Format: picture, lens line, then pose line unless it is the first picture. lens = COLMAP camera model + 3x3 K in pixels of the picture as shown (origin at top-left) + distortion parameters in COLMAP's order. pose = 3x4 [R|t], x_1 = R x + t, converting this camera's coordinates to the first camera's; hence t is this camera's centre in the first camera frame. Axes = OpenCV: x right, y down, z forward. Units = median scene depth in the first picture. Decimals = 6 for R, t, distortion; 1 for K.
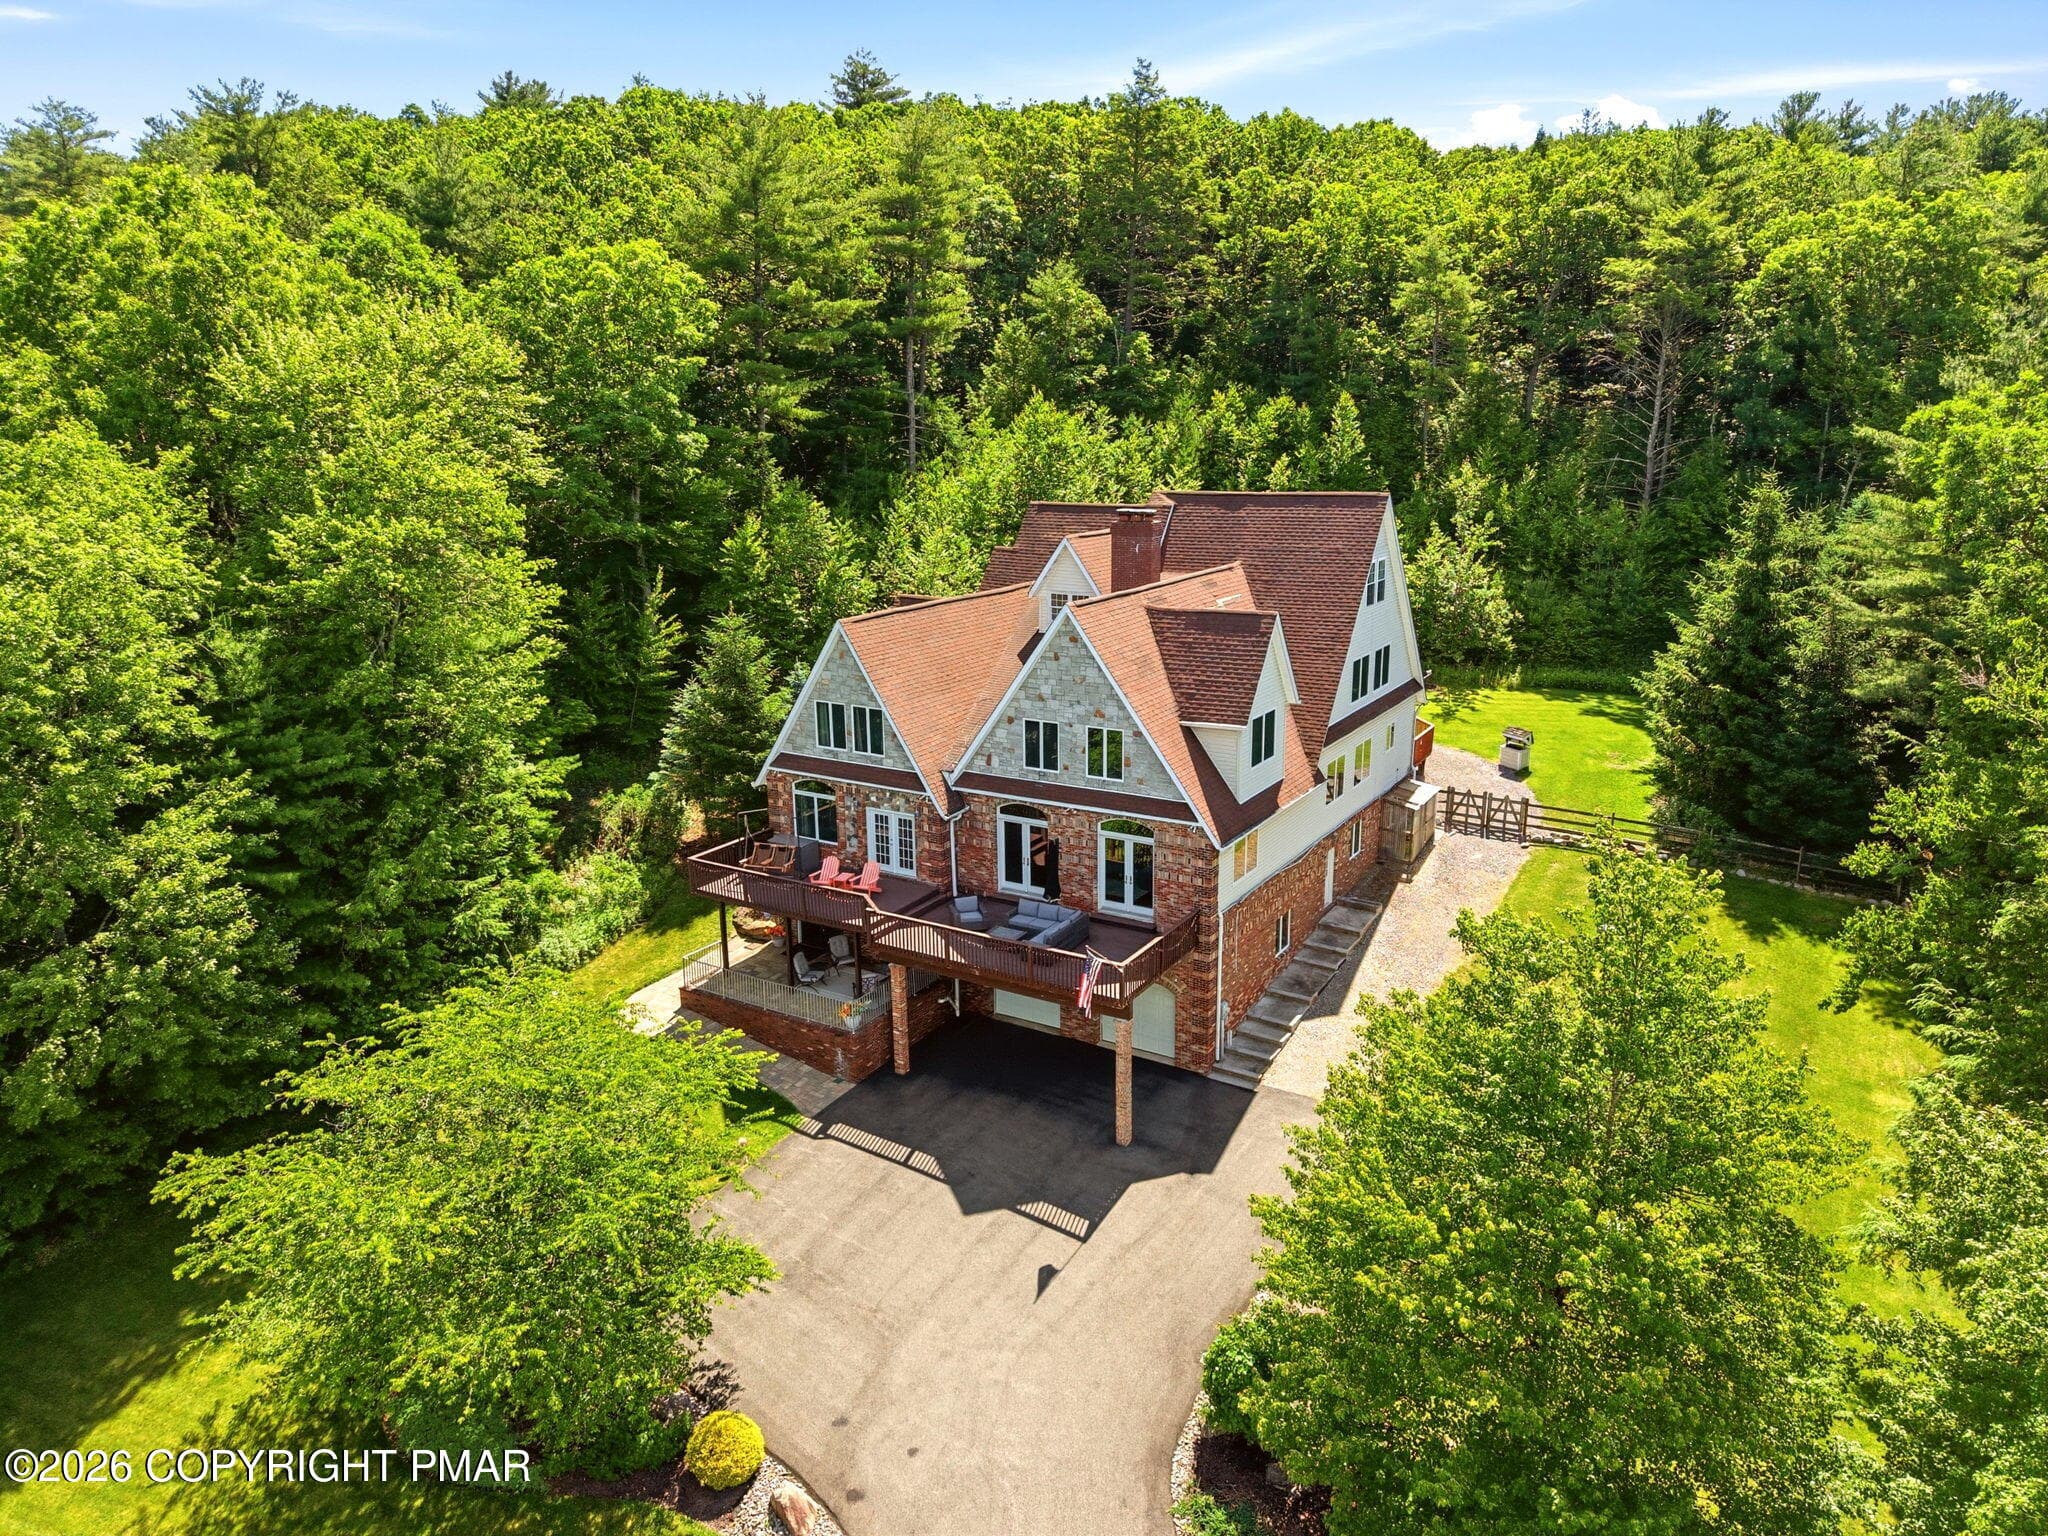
lens RADIAL K [[1370.0, 0, 1020.3], [0, 1370.0, 771.9], [0, 0, 1]] dist [-0.003979, -0.004252]
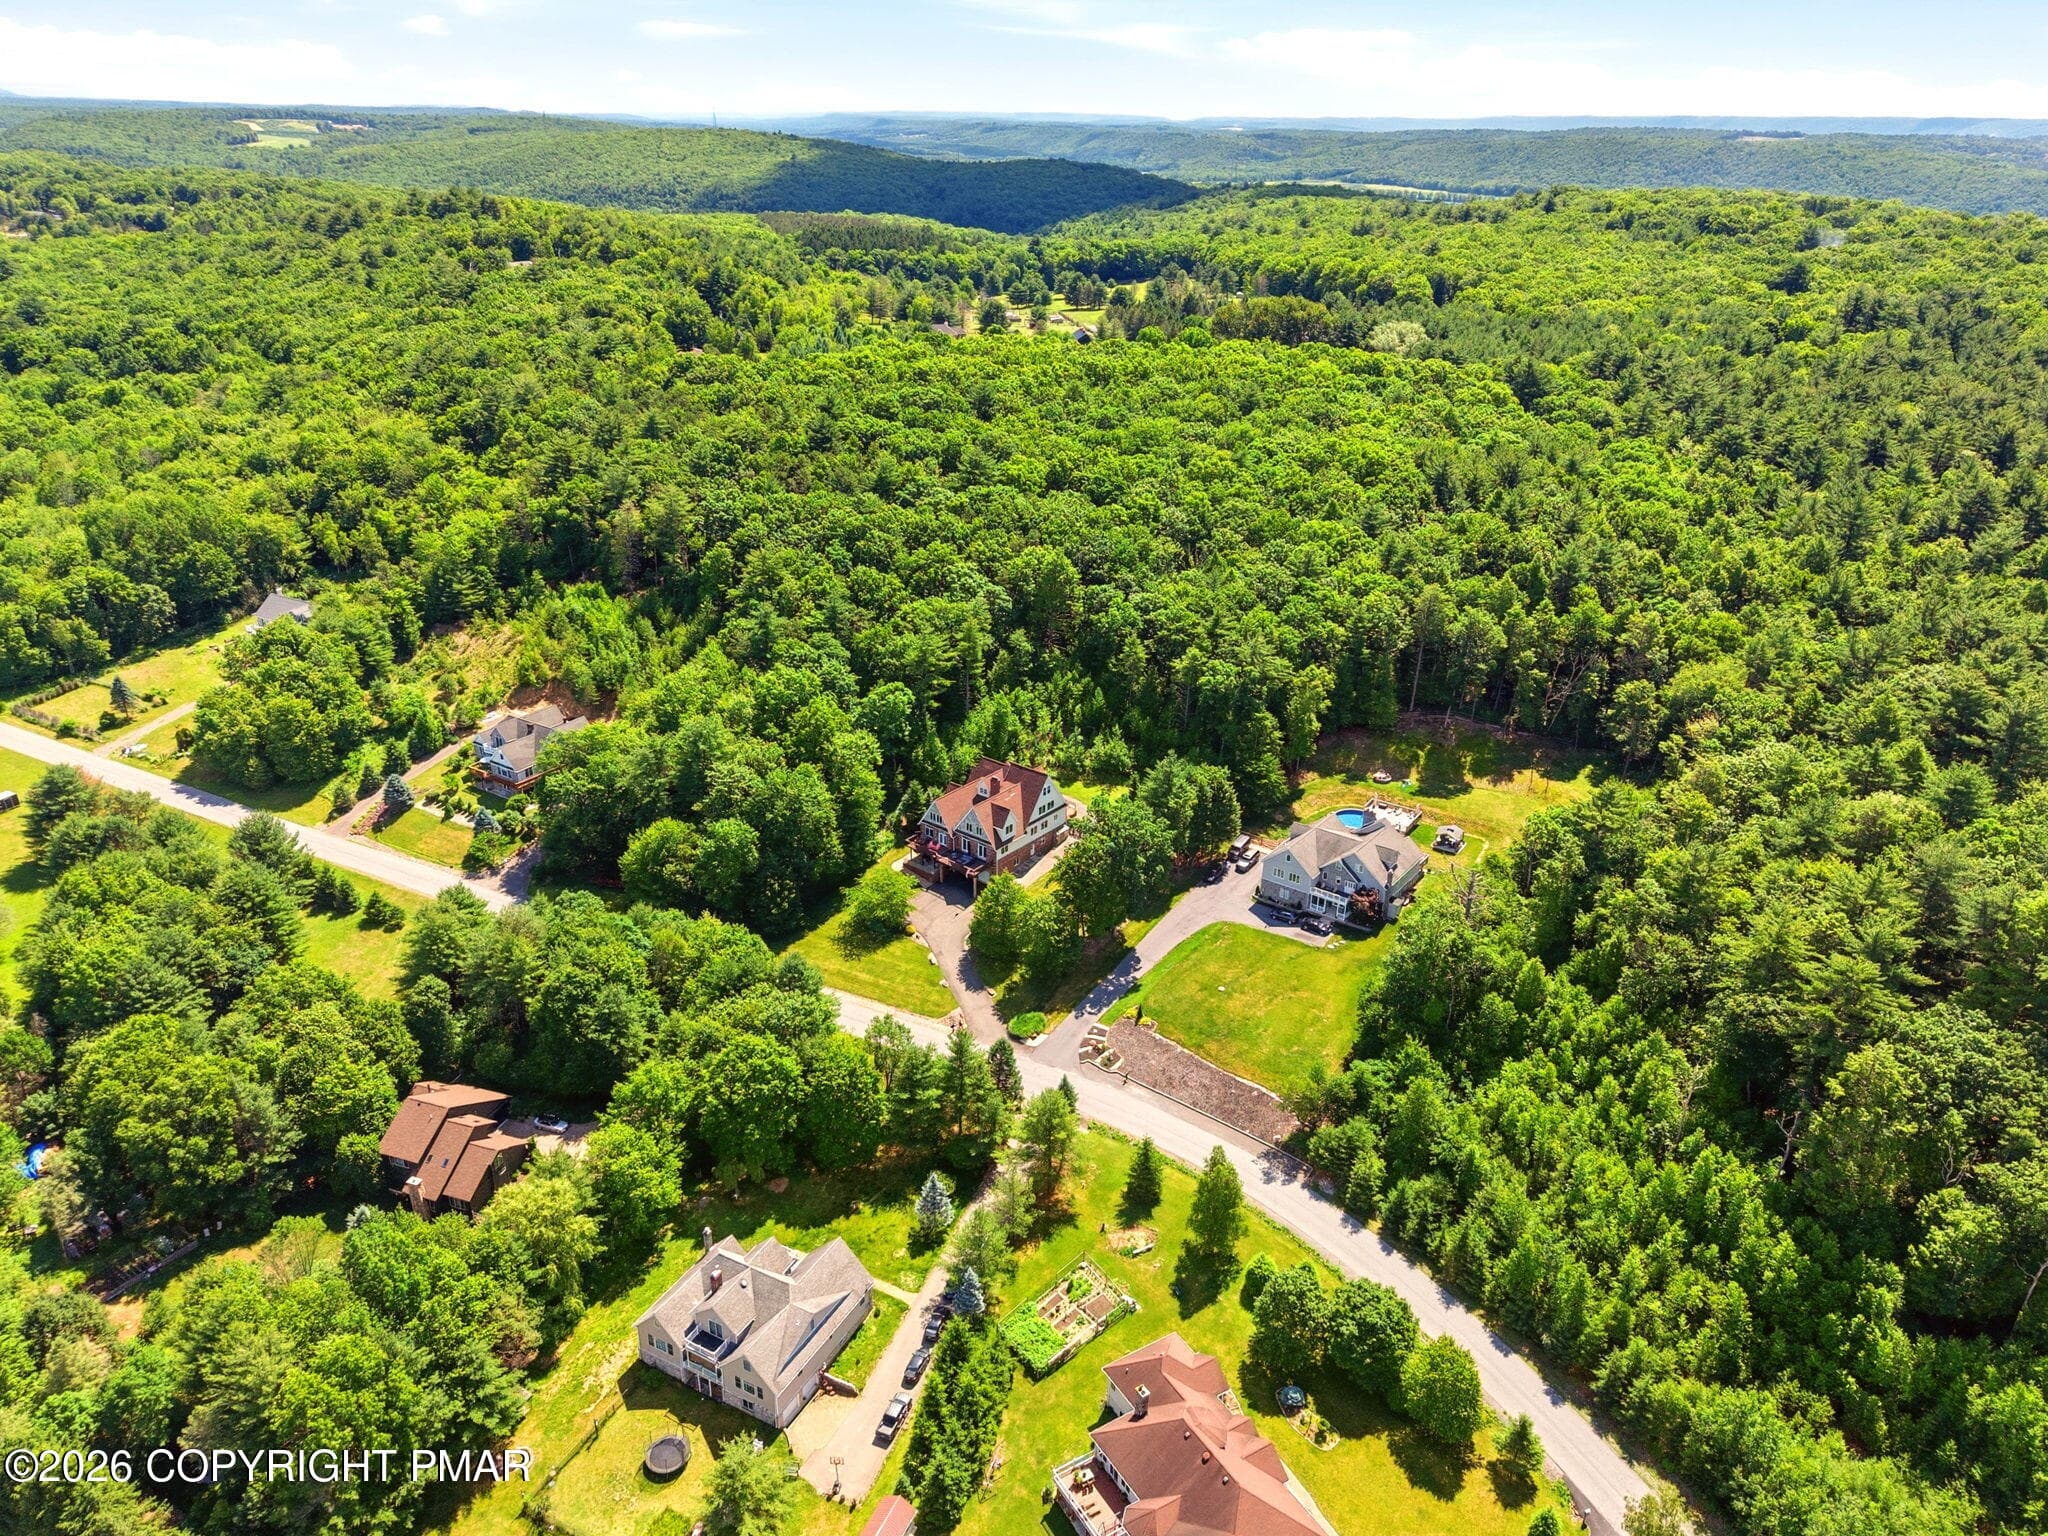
lens RADIAL K [[1370.0, 0, 1023.7], [0, 1370.0, 764.6], [0, 0, 1]] dist [-0.003979, -0.004252]
pose [[0.991666, 0.078867, -0.101879, 0.740849], [-0.061168, 0.984149, 0.166460, -1.147410], [0.113392, -0.158840, 0.980771, -4.171191]]
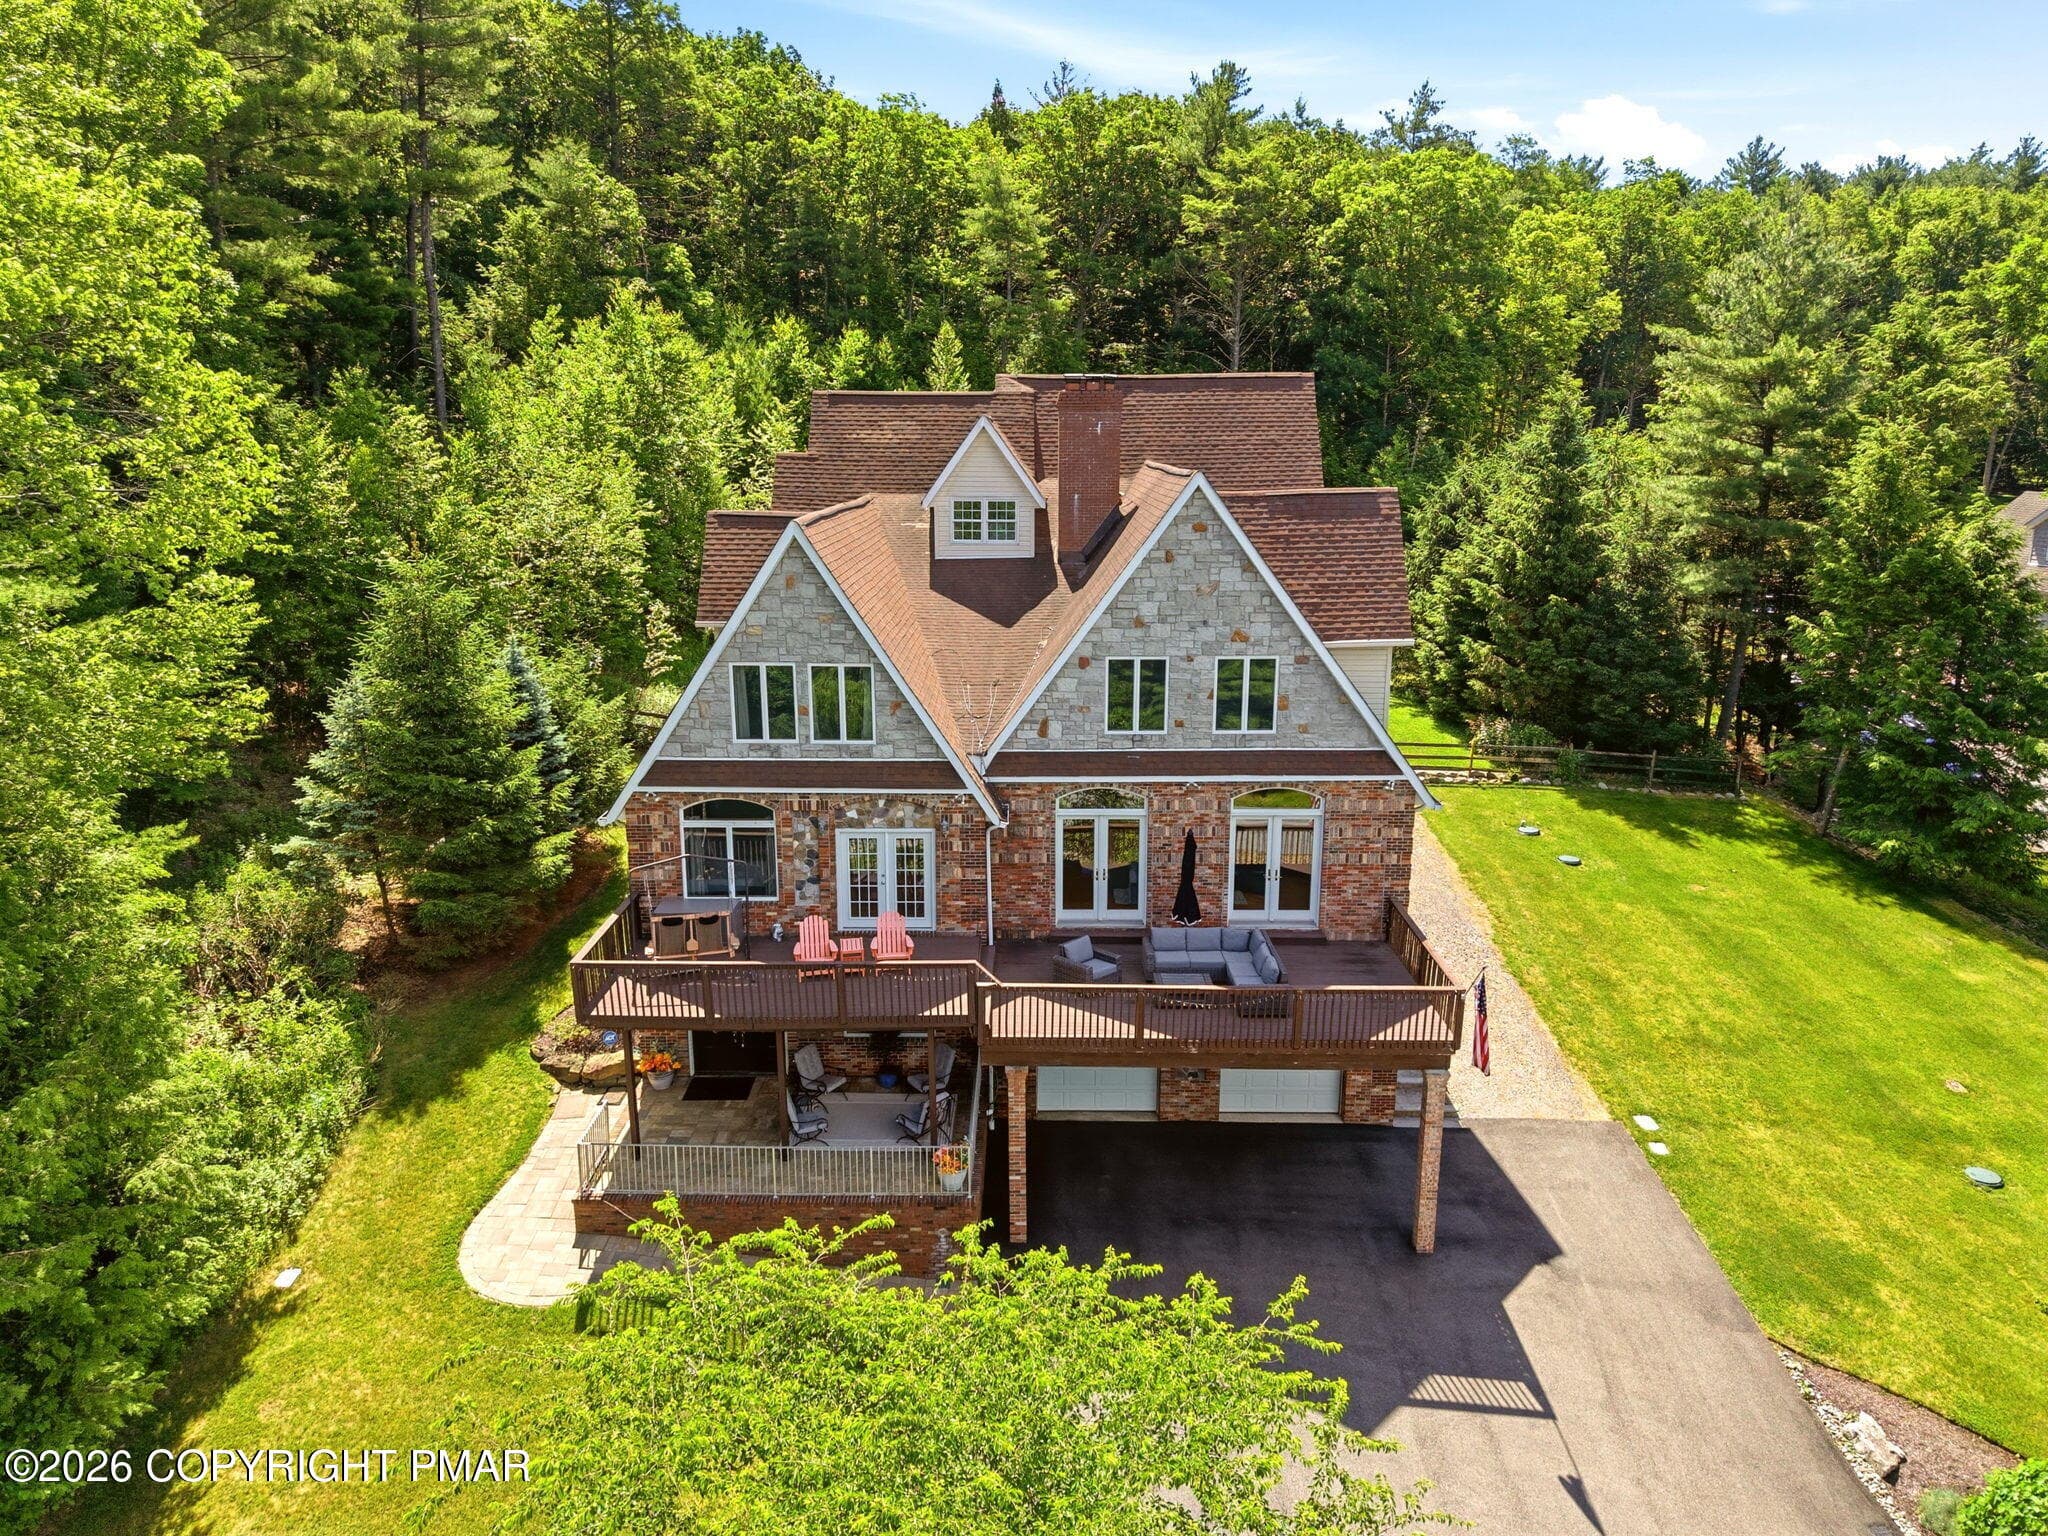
lens RADIAL K [[1370.0, 0, 1025.4], [0, 1370.0, 773.6], [0, 0, 1]] dist [-0.003979, -0.004252]
pose [[0.851769, -0.111550, 0.511904, -0.355366], [0.121057, 0.992534, 0.014855, 0.001982], [-0.509740, 0.049316, 0.858914, 0.430976]]
